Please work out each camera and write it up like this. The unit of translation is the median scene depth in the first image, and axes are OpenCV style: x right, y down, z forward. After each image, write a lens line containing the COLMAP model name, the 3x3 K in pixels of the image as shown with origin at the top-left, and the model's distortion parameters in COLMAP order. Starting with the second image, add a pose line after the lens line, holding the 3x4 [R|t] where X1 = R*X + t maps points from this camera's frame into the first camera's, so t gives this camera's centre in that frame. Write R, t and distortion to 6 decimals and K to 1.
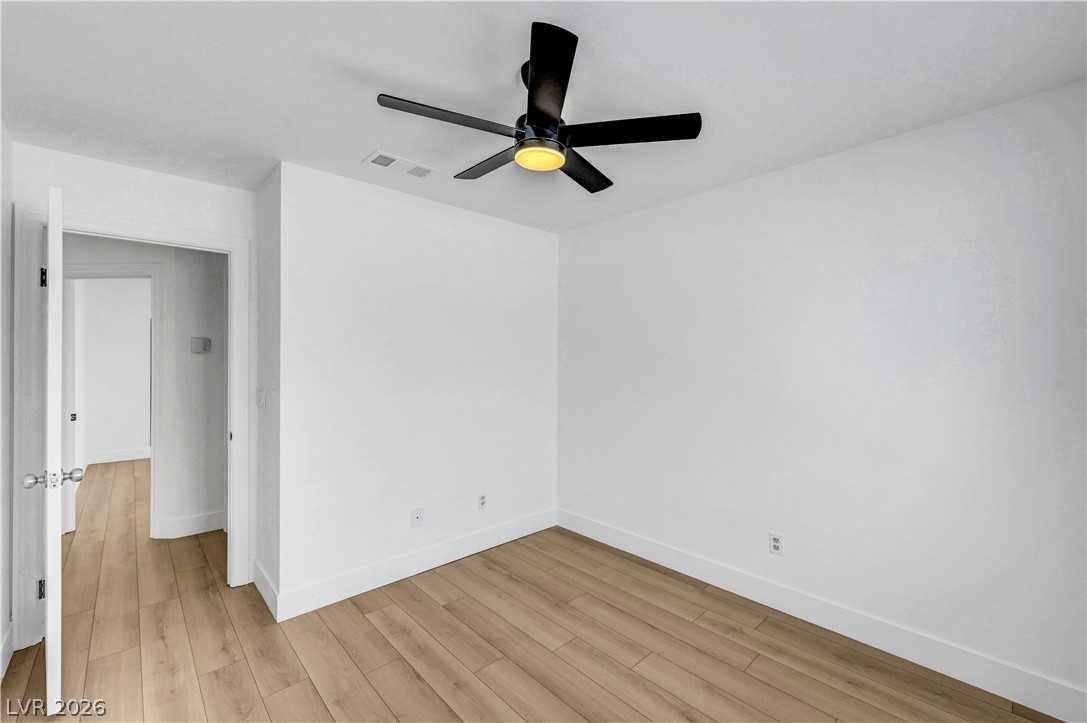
lens RADIAL K [[439.6, 0, 548.2], [0, 439.6, 367.2], [0, 0, 1]] dist [-0.000320, -0.000099]
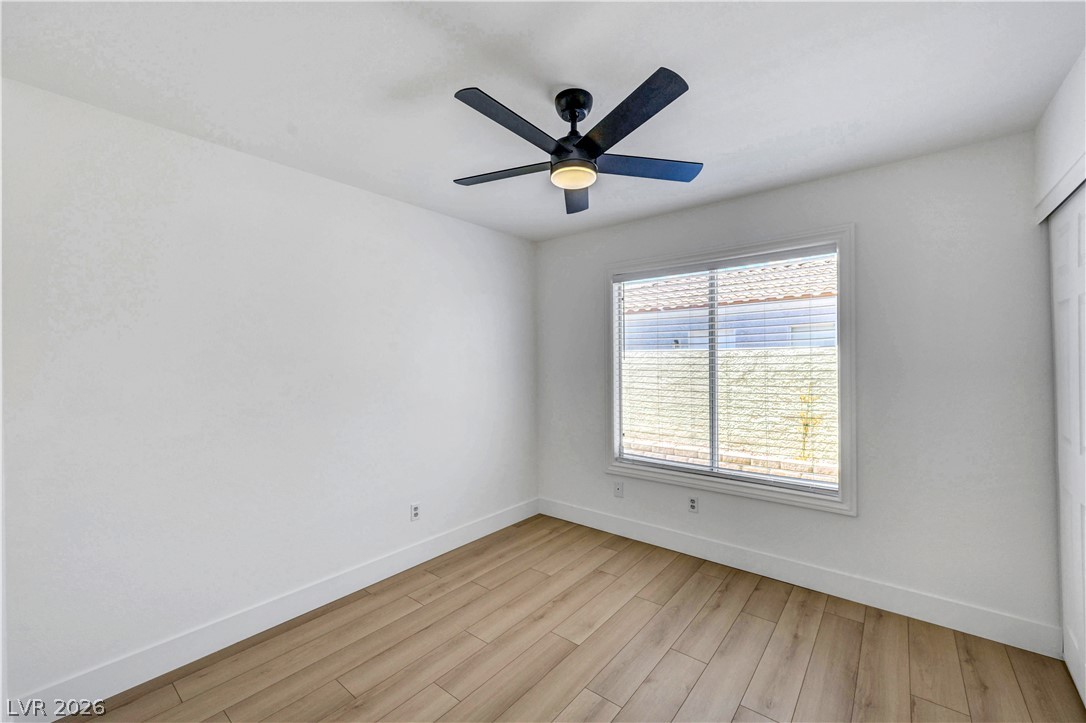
lens RADIAL K [[439.2, 0, 547.7], [0, 439.2, 367.2], [0, 0, 1]] dist [-0.000320, -0.000099]
pose [[-0.143479, -0.017178, 0.989504, -0.796858], [0.011656, 0.999751, 0.019046, -0.019994], [-0.989585, 0.014266, -0.143243, 0.877289]]
